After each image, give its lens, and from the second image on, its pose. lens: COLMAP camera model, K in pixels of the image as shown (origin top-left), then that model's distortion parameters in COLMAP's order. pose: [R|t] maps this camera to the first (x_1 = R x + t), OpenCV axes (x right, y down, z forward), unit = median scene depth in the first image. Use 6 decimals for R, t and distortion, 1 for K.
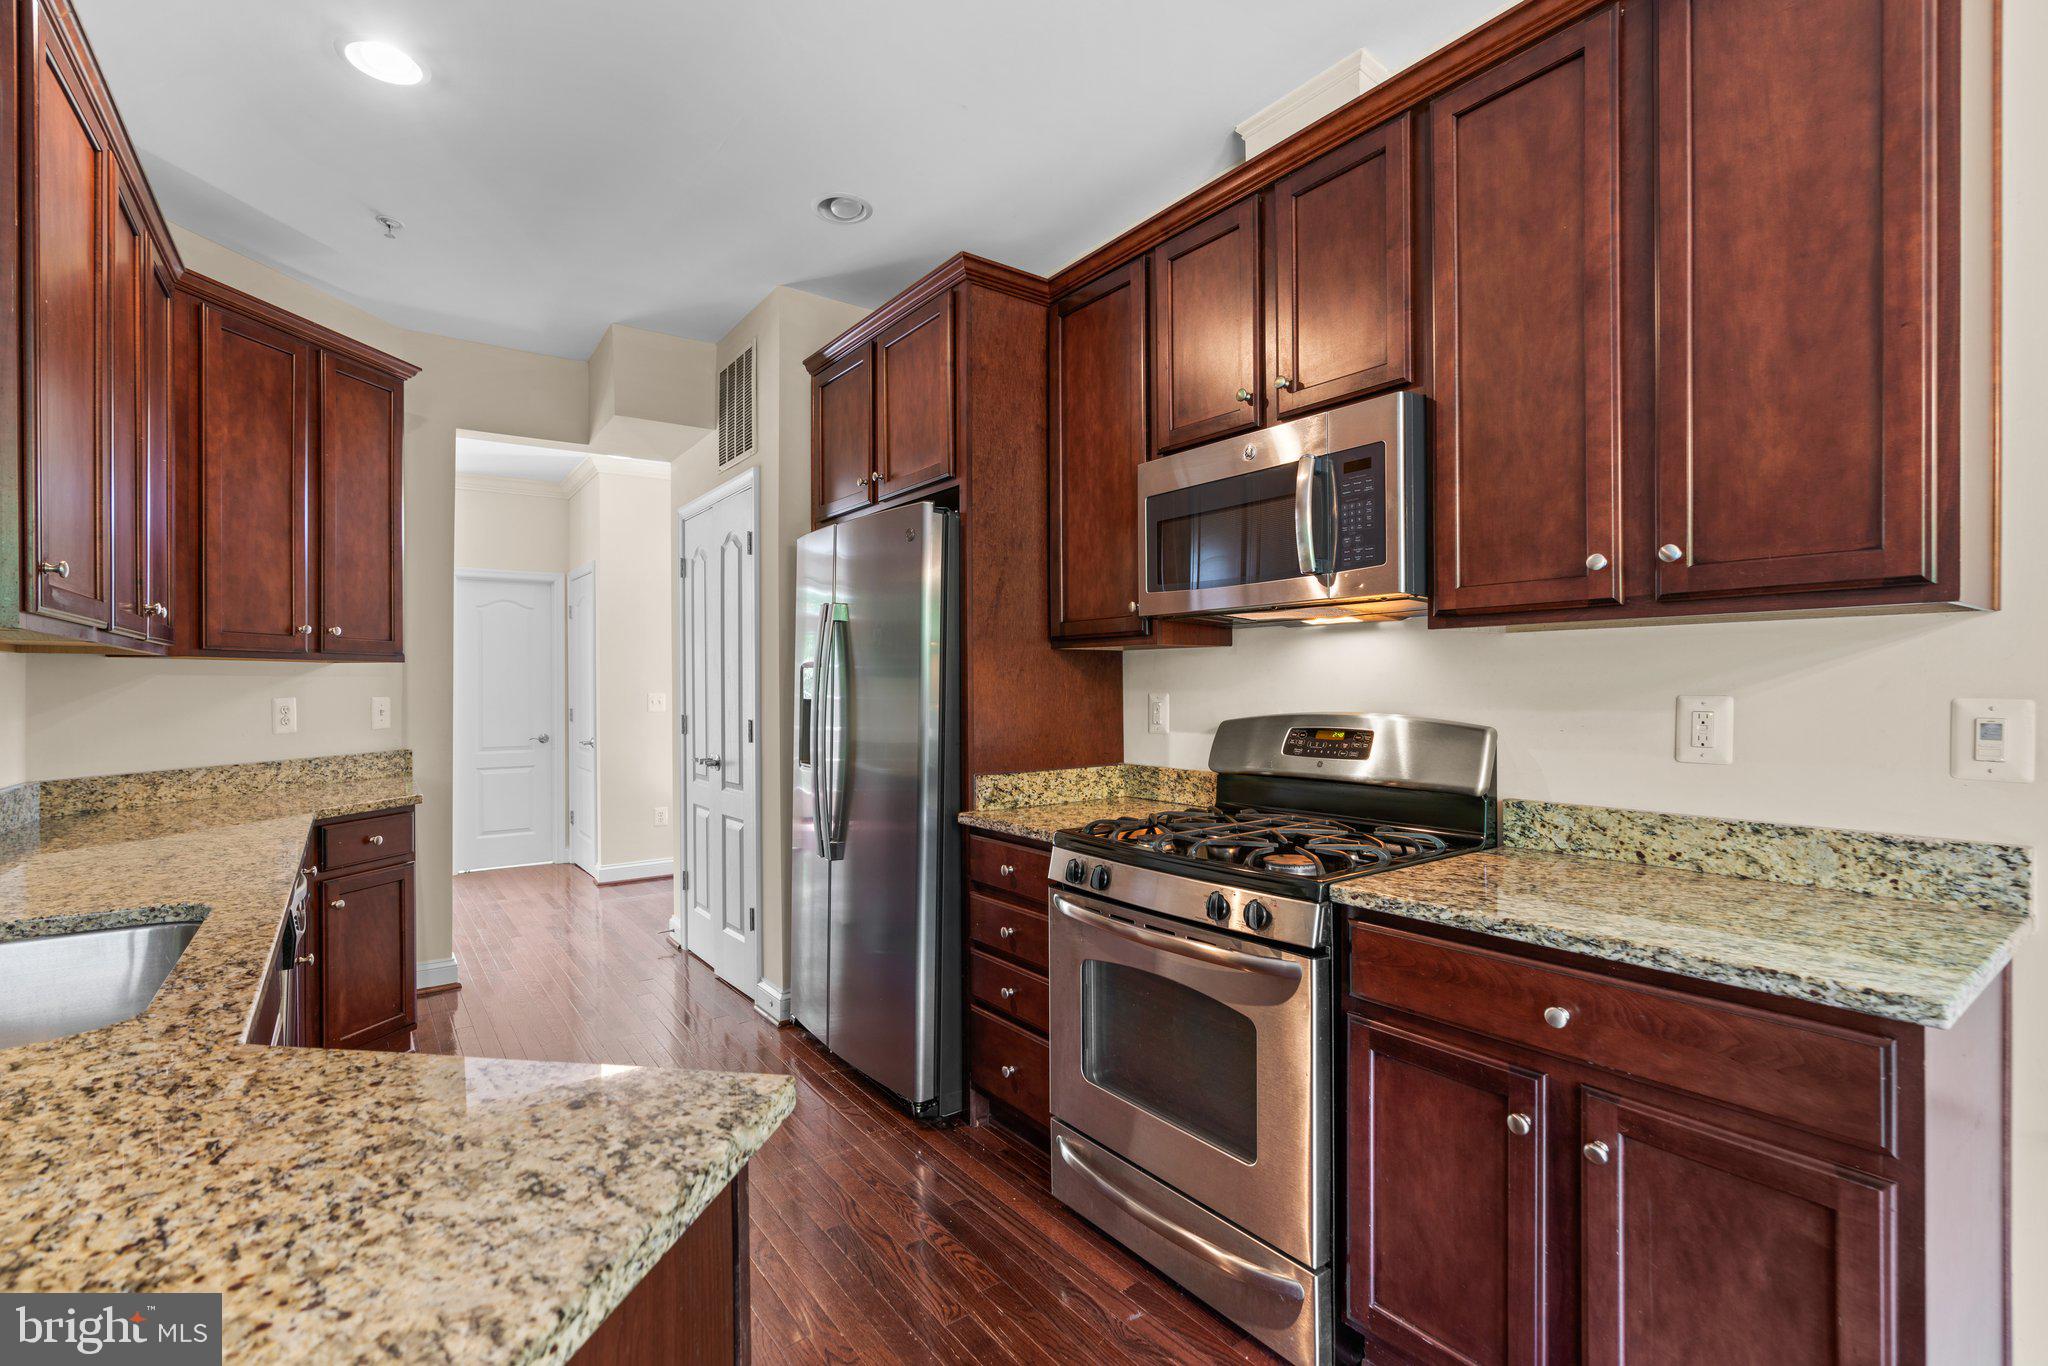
lens RADIAL K [[923.9, 0, 1020.1], [0, 923.9, 690.5], [0, 0, 1]] dist [-0.012243, 0.004705]
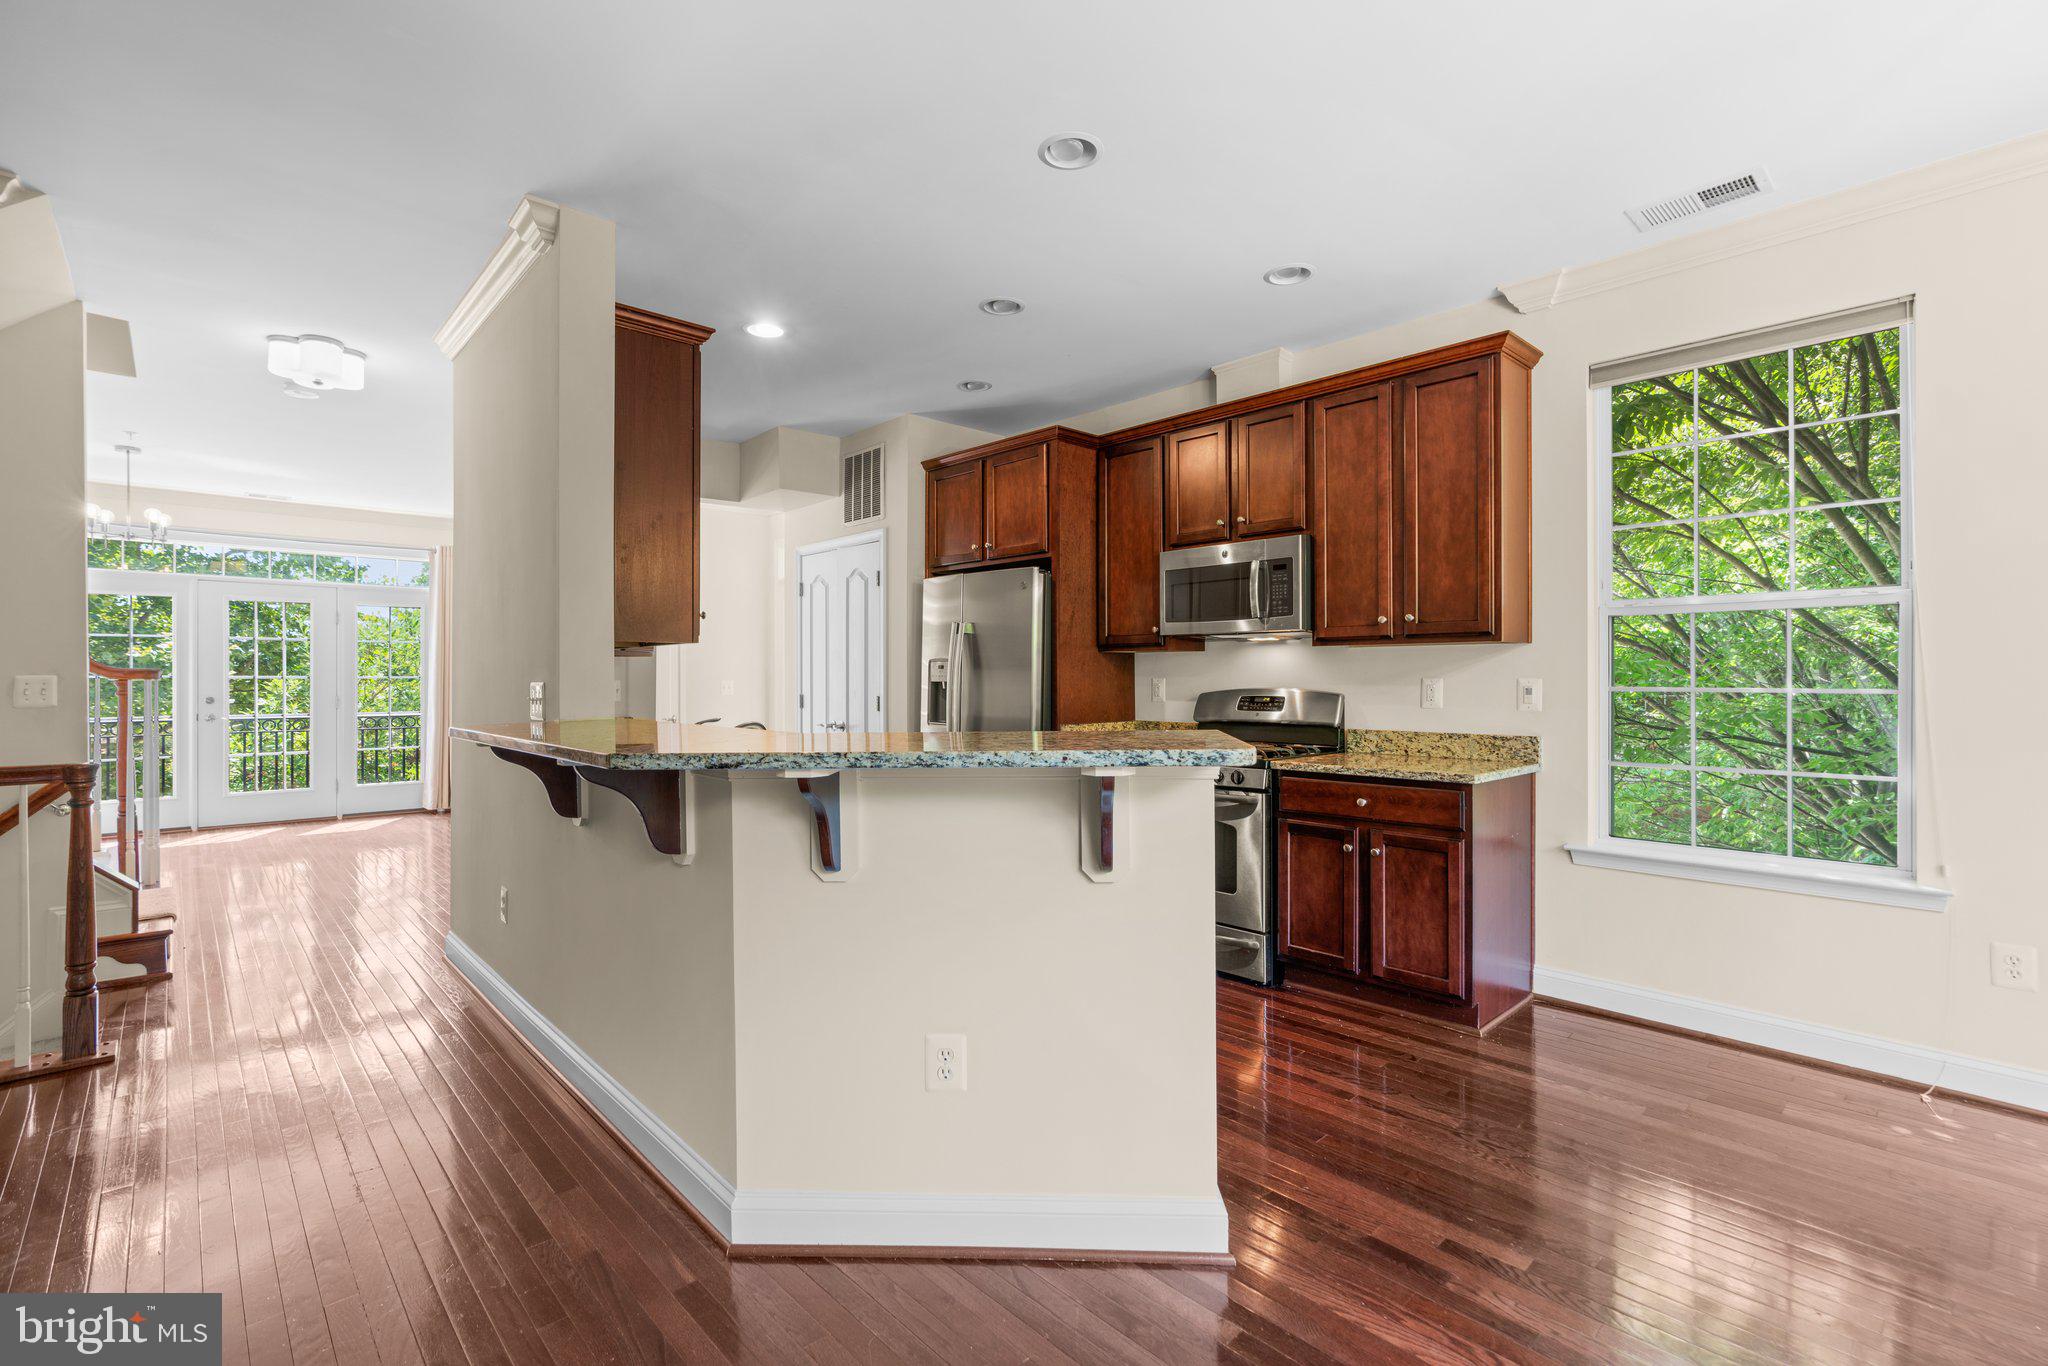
lens RADIAL K [[923.9, 0, 1016.7], [0, 923.9, 676.3], [0, 0, 1]] dist [-0.012243, 0.004705]
pose [[0.993742, 0.003925, 0.111632, -0.504067], [-0.003207, 0.999973, -0.006607, 0.020101], [-0.111655, 0.006207, 0.993728, -1.109536]]
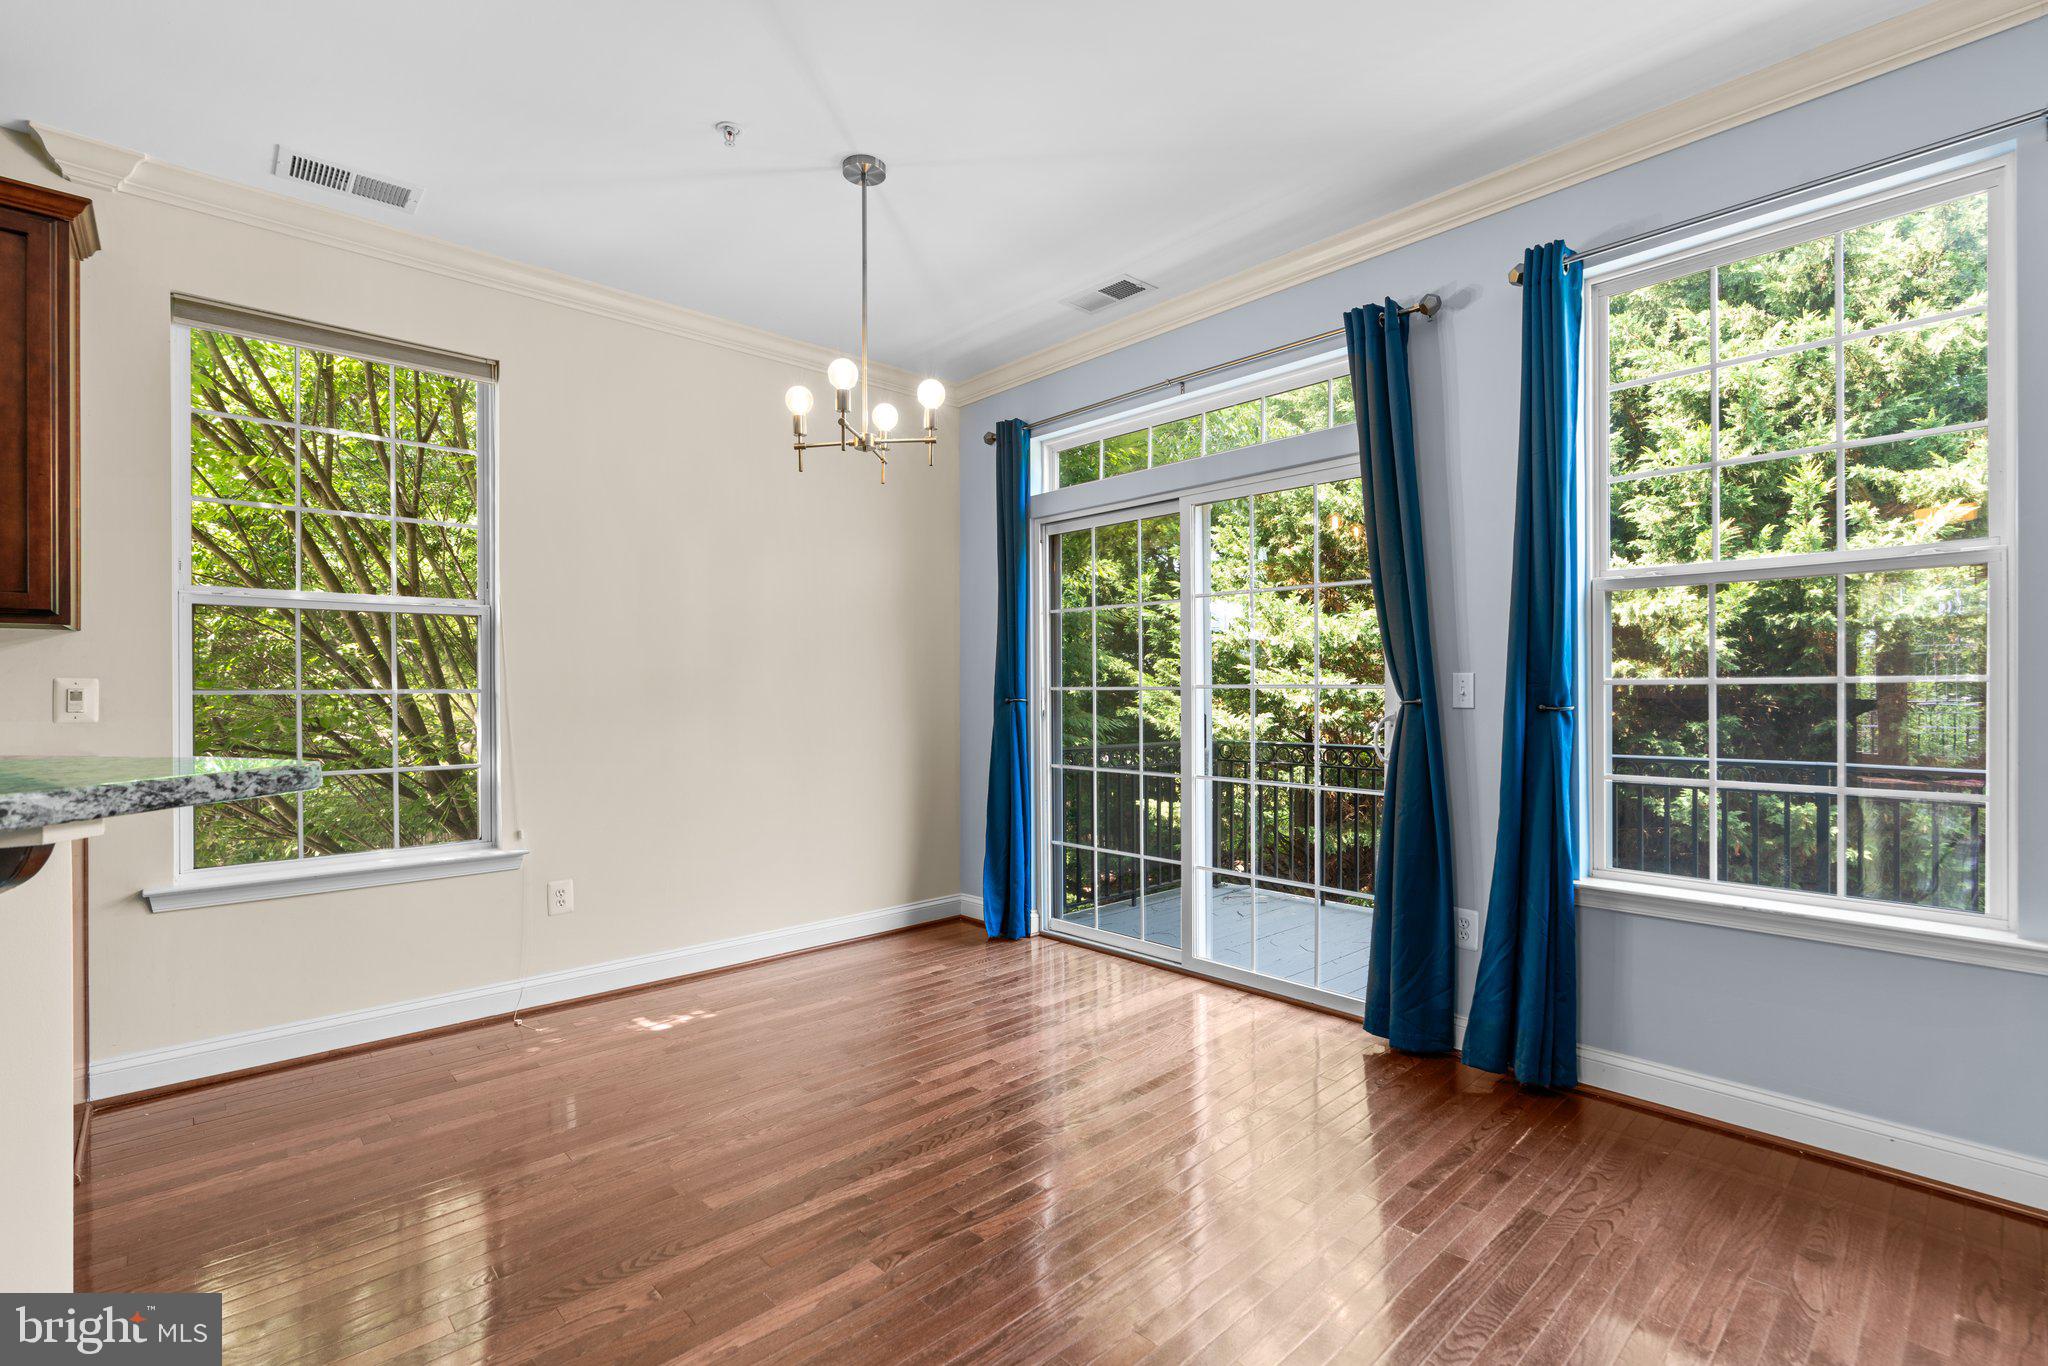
lens RADIAL K [[923.9, 0, 1024.5], [0, 923.9, 693.3], [0, 0, 1]] dist [-0.012243, 0.004705]
pose [[-0.111560, 0.003925, 0.993750, -0.815839], [0.011254, 0.999933, -0.002686, 0.054321], [-0.993694, 0.010884, -0.111597, -0.571059]]
